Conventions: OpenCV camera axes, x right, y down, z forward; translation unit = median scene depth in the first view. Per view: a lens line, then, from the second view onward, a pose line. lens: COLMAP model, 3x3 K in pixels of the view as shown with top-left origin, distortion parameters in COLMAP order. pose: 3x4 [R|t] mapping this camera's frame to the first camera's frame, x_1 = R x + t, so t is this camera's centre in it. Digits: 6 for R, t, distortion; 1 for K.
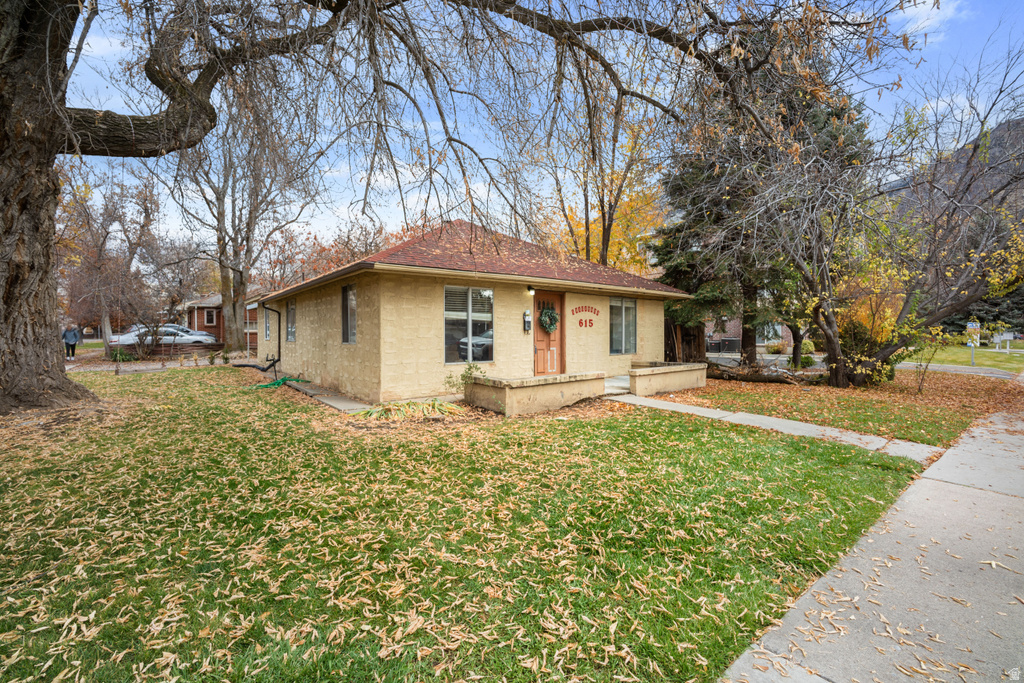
lens RADIAL K [[450.5, 0, 512.7], [0, 450.5, 340.6], [0, 0, 1]] dist [-0.015952, 0.000329]
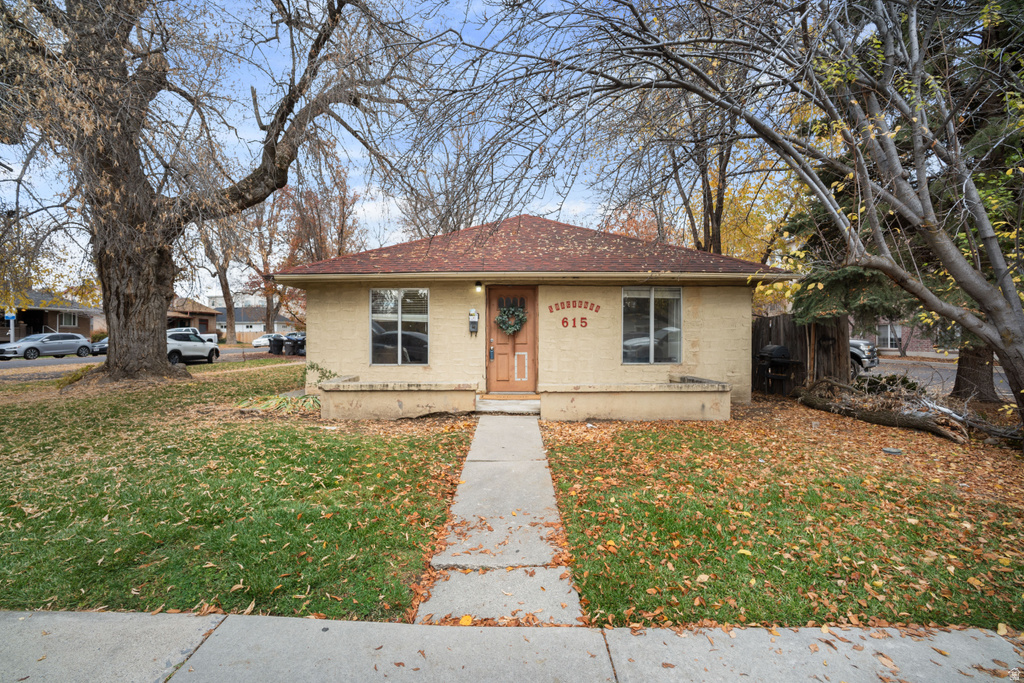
lens RADIAL K [[450.5, 0, 506.4], [0, 450.5, 336.7], [0, 0, 1]] dist [-0.015952, 0.000329]
pose [[0.764650, 0.003470, -0.644436, 0.702662], [-0.010390, 0.999922, -0.006944, -0.007672], [0.644362, 0.012006, 0.764627, 0.380681]]
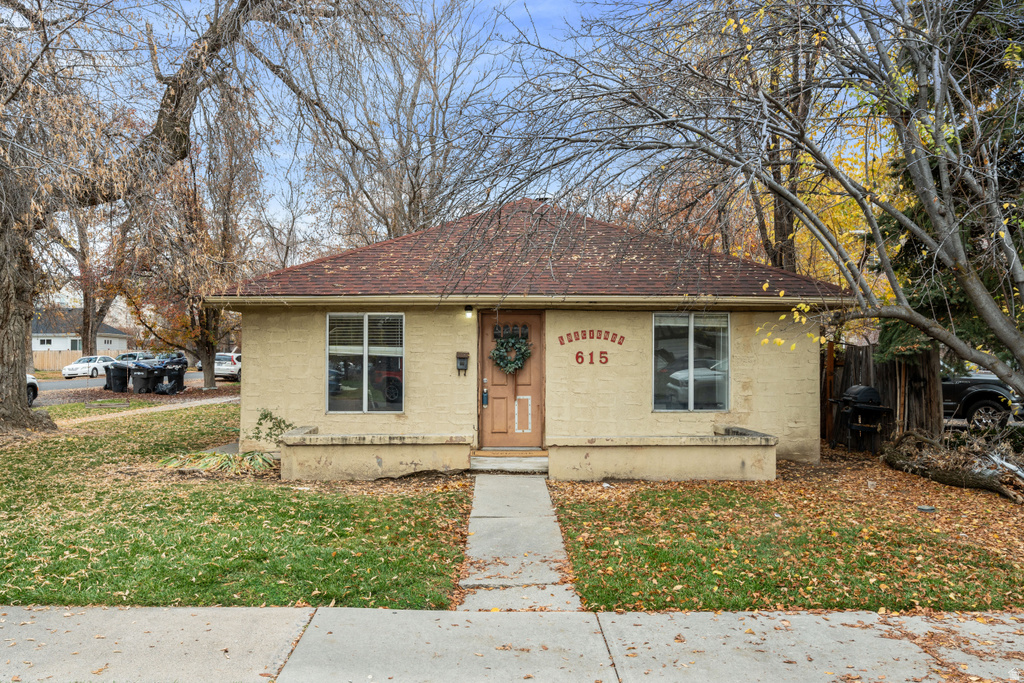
lens RADIAL K [[786.2, 0, 512.6], [0, 786.2, 337.8], [0, 0, 1]] dist [0.022492, -0.013333]
pose [[0.785279, -0.009799, -0.619064, 0.899678], [-0.012722, 0.999408, -0.031957, -0.035902], [0.619011, 0.032971, 0.784690, 0.101490]]
